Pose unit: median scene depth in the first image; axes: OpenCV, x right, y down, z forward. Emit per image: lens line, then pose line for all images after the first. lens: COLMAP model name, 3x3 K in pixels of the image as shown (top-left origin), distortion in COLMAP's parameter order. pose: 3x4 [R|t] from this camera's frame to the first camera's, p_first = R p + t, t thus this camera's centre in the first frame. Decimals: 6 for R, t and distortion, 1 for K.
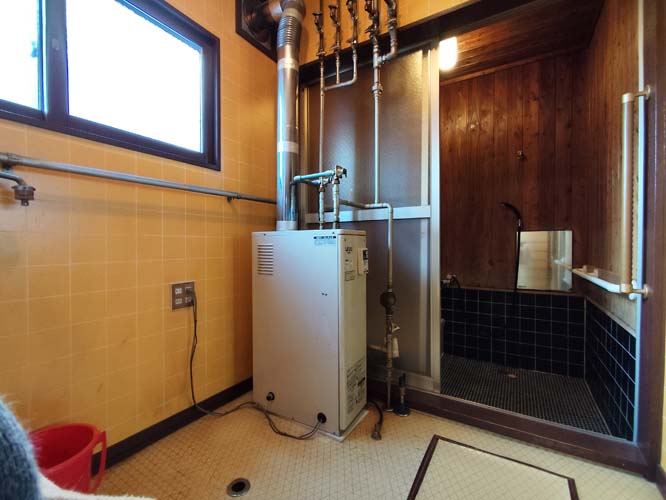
lens RADIAL K [[294.1, 0, 333.3], [0, 294.1, 251.6], [0, 0, 1]] dist [-0.014663, 0.000091]
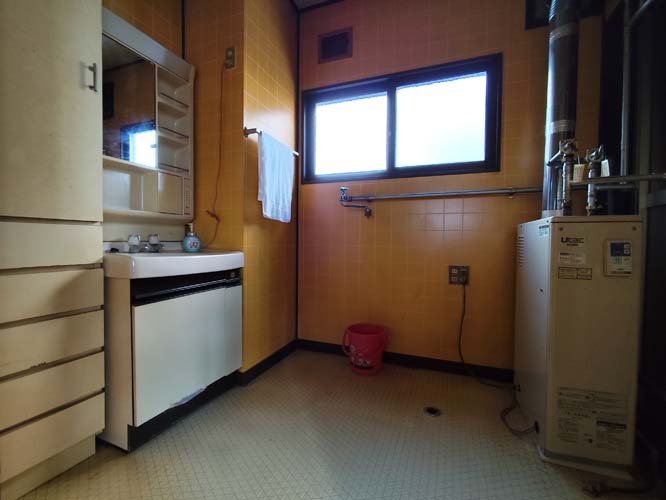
lens RADIAL K [[302.8, 0, 328.8], [0, 302.8, 247.6], [0, 0, 1]] dist [-0.005706, -0.000440]
pose [[0.177625, 0.025600, -0.983765, 0.895044], [-0.031398, 0.999300, 0.020336, 0.019899], [0.983597, 0.027276, 0.178304, 0.221782]]
